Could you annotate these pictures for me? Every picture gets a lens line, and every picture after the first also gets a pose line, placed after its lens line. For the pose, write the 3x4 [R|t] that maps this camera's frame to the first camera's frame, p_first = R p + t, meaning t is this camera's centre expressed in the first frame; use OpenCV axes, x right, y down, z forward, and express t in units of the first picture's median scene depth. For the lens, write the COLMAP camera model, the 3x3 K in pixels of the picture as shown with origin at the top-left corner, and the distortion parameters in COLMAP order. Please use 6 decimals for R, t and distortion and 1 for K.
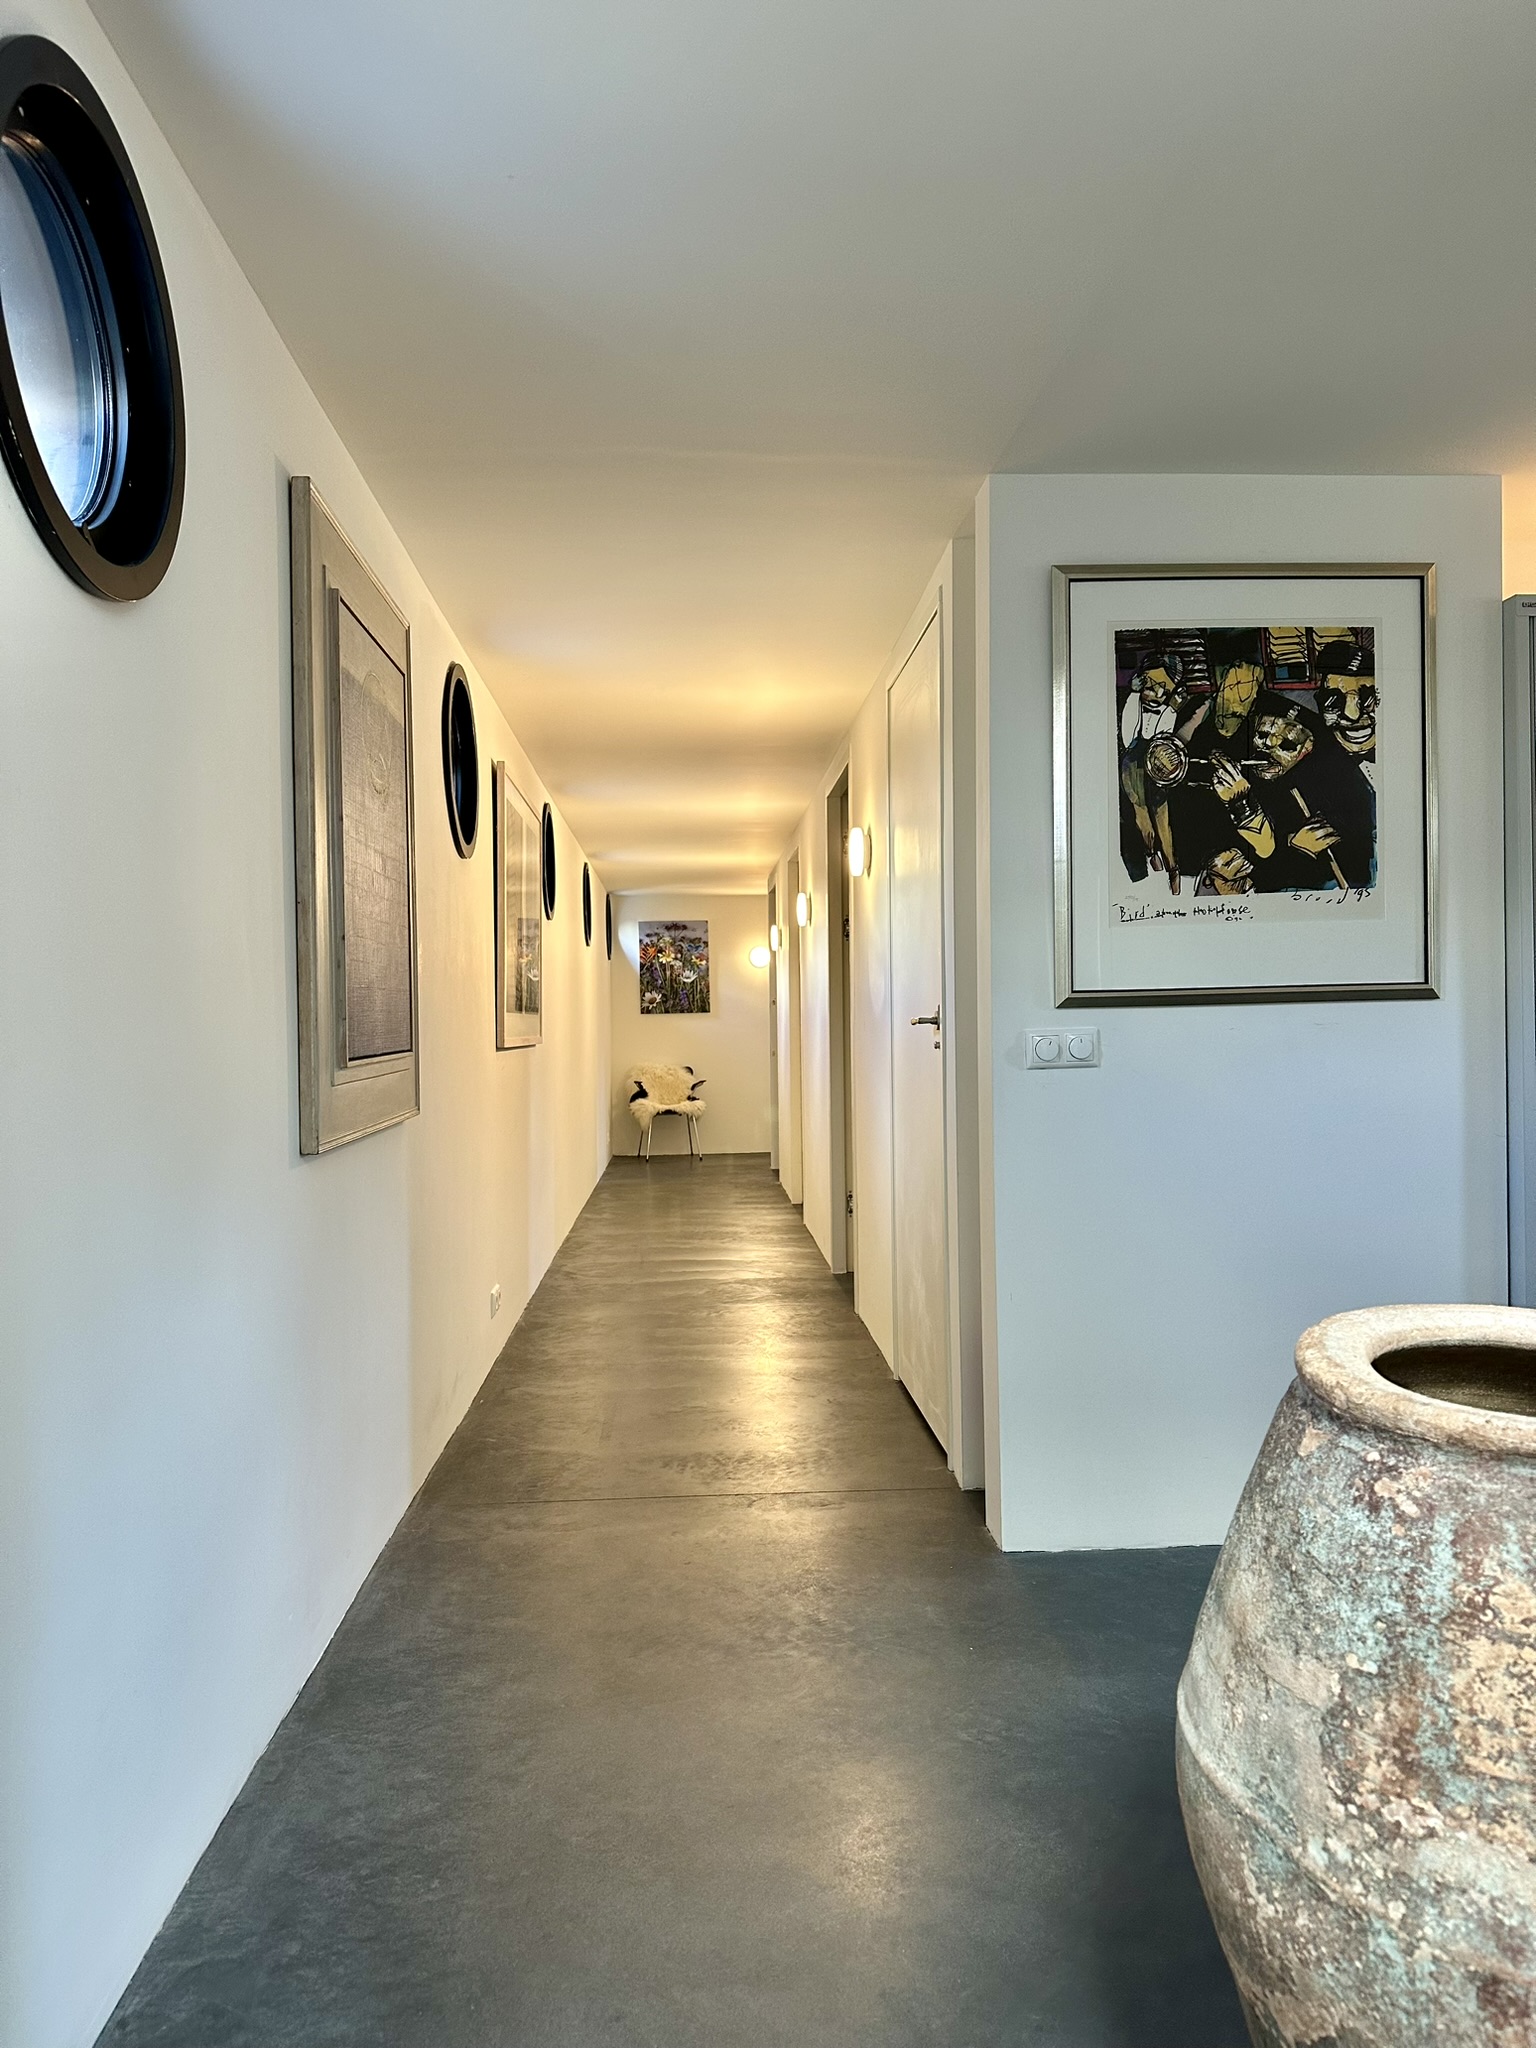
lens RADIAL K [[1439.9, 0, 764.5], [0, 1439.9, 1026.0], [0, 0, 1]] dist [0.036066, -0.005221]
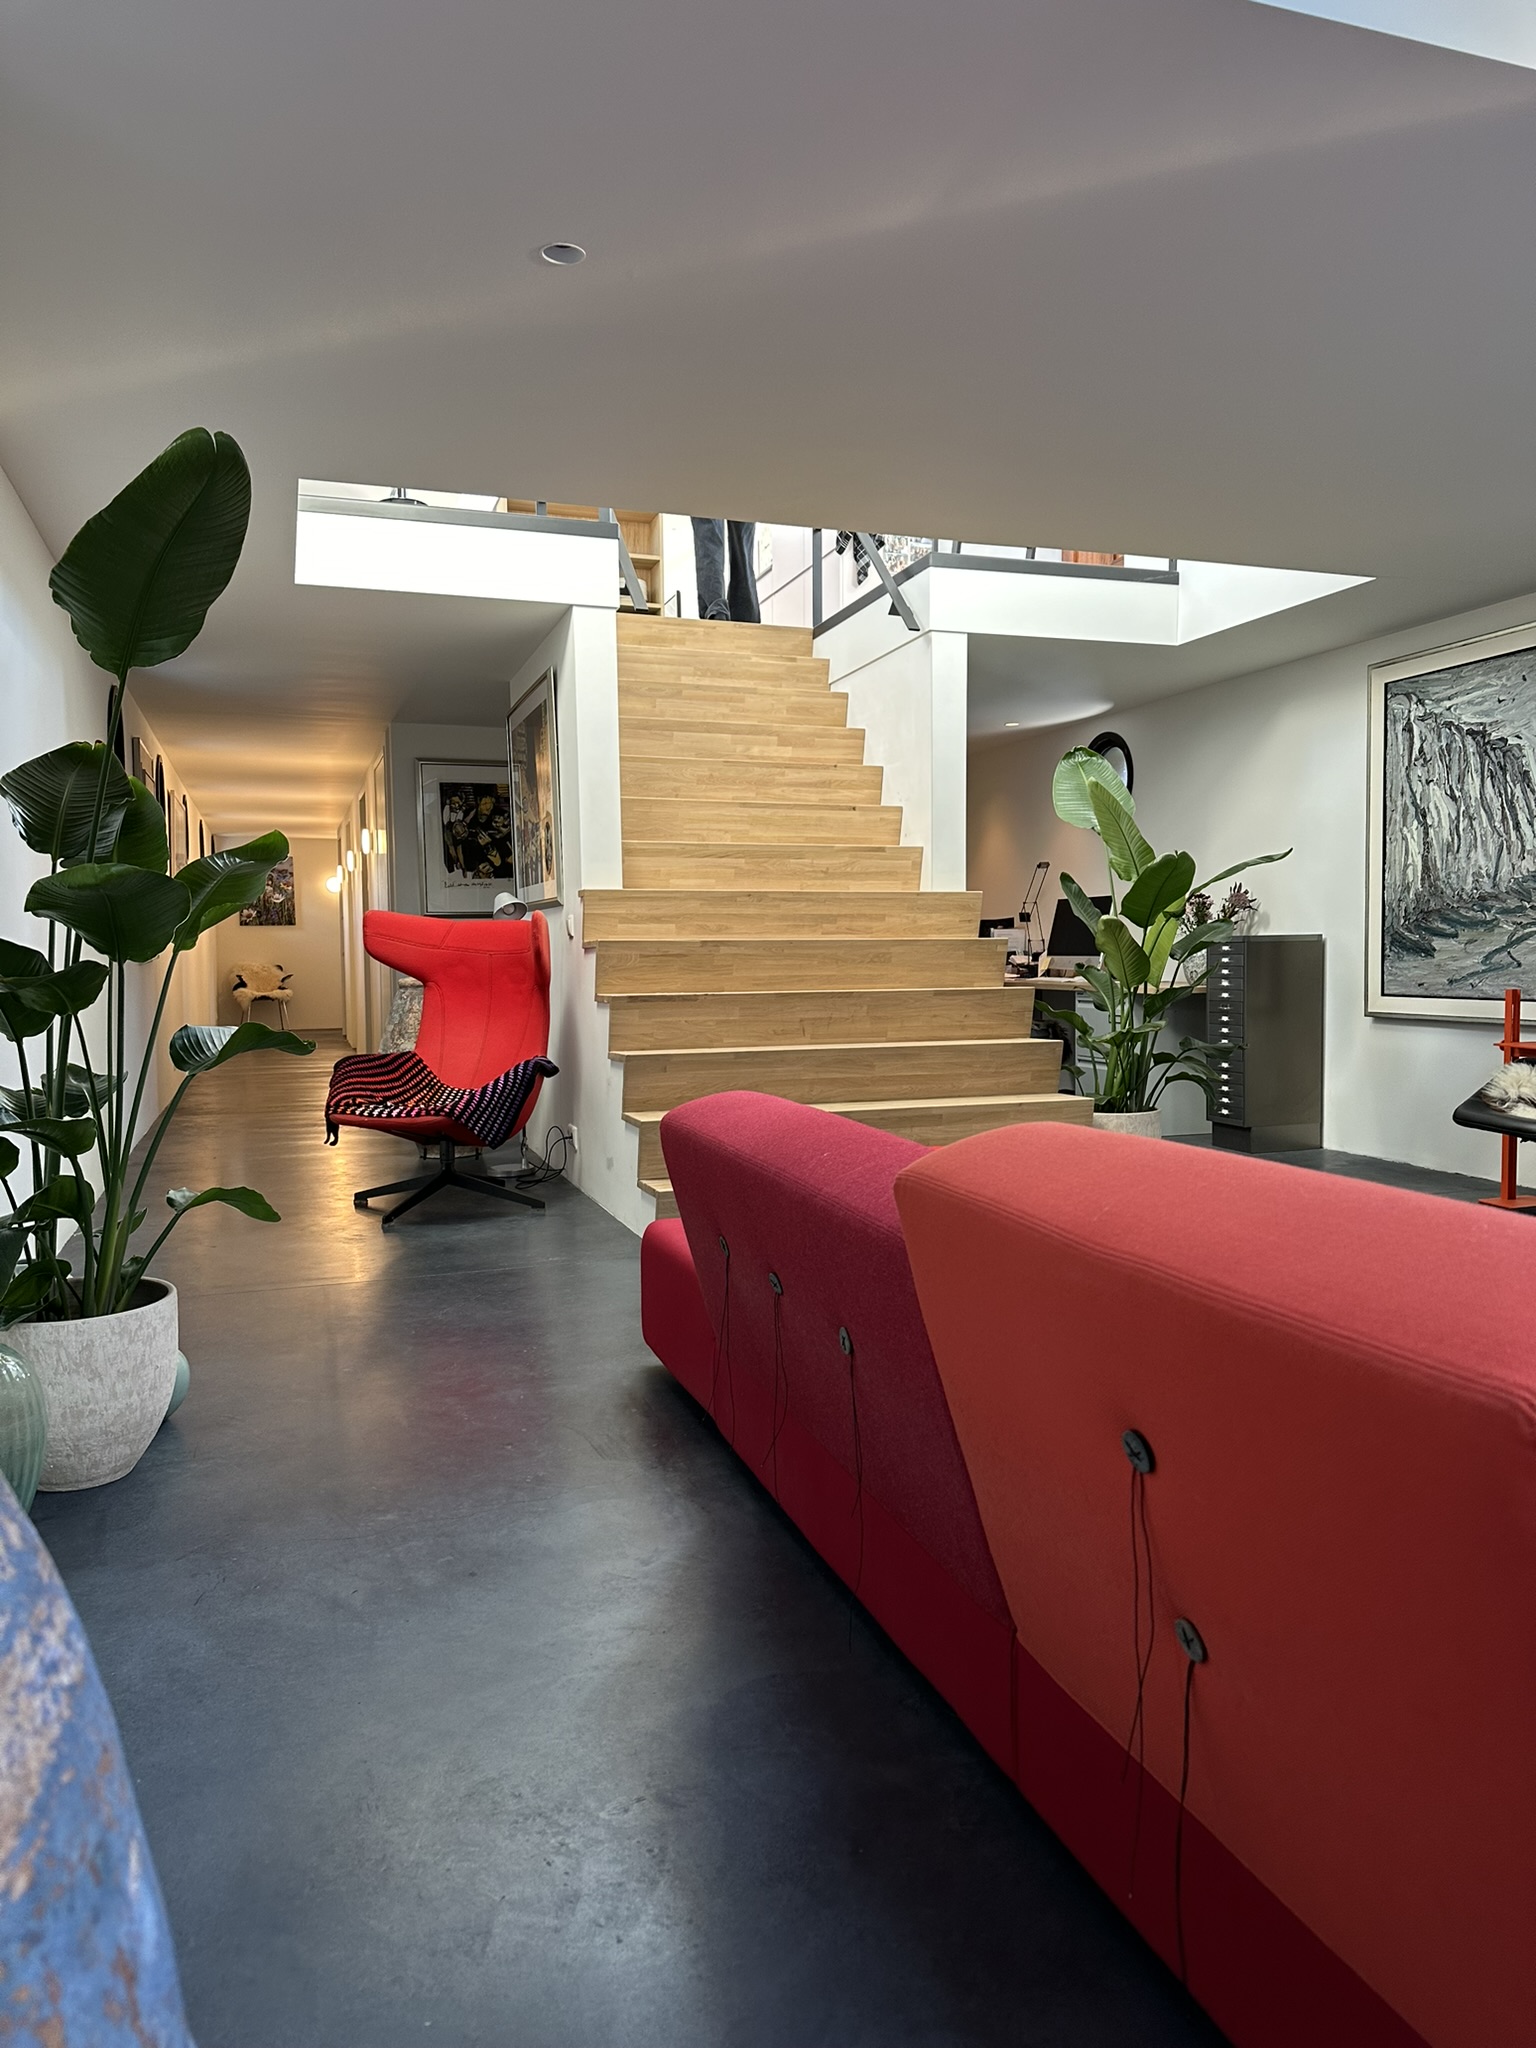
lens RADIAL K [[1439.9, 0, 790.0], [0, 1439.9, 1040.7], [0, 0, 1]] dist [0.036066, -0.005221]
pose [[0.959238, -0.006434, 0.282525, 0.098285], [-0.011368, 0.998053, 0.061327, 0.043233], [-0.282369, -0.062039, 0.957298, -1.840215]]
